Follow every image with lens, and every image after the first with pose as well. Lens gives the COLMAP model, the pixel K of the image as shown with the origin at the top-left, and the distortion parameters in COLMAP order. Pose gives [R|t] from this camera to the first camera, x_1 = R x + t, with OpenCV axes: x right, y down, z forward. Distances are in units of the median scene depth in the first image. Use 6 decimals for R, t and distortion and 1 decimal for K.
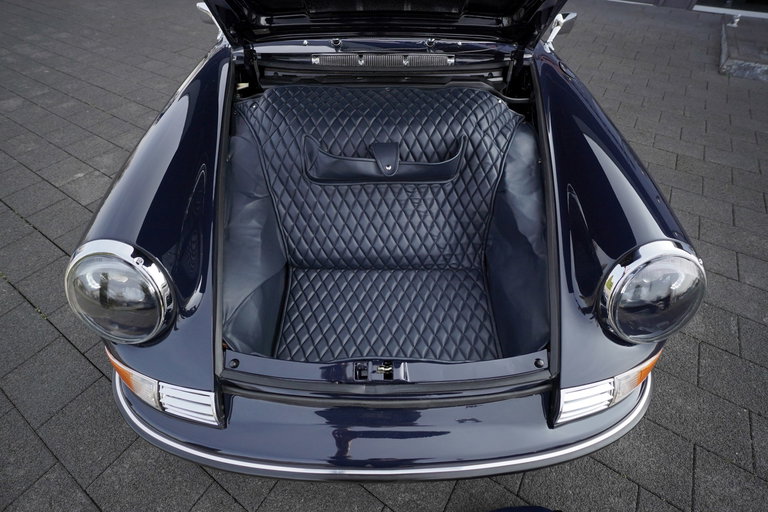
lens RADIAL K [[351.3, 0, 381.4], [0, 351.3, 256.8], [0, 0, 1]] dist [-0.024730, 0.009500]
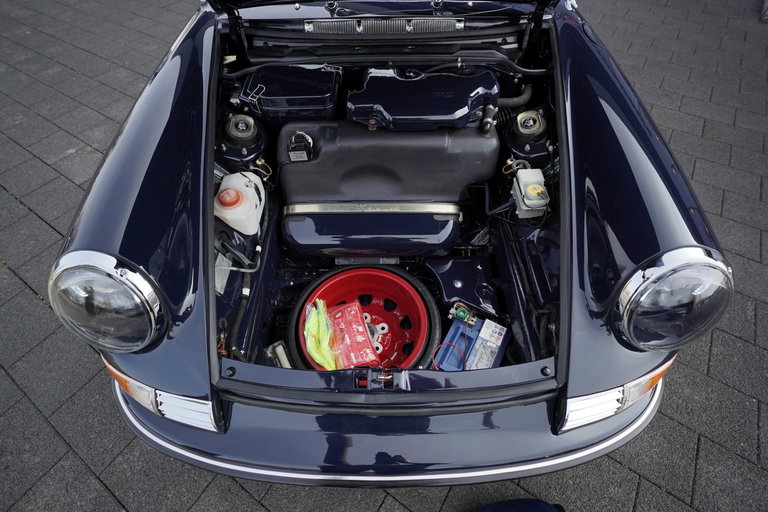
lens RADIAL K [[348.0, 0, 380.7], [0, 348.0, 255.5], [0, 0, 1]] dist [-0.014113, 0.004616]
pose [[0.999773, -0.004398, -0.020826, 0.013956], [0.006719, 0.993605, 0.112712, -0.087642], [0.020197, -0.112826, 0.993409, 0.057312]]
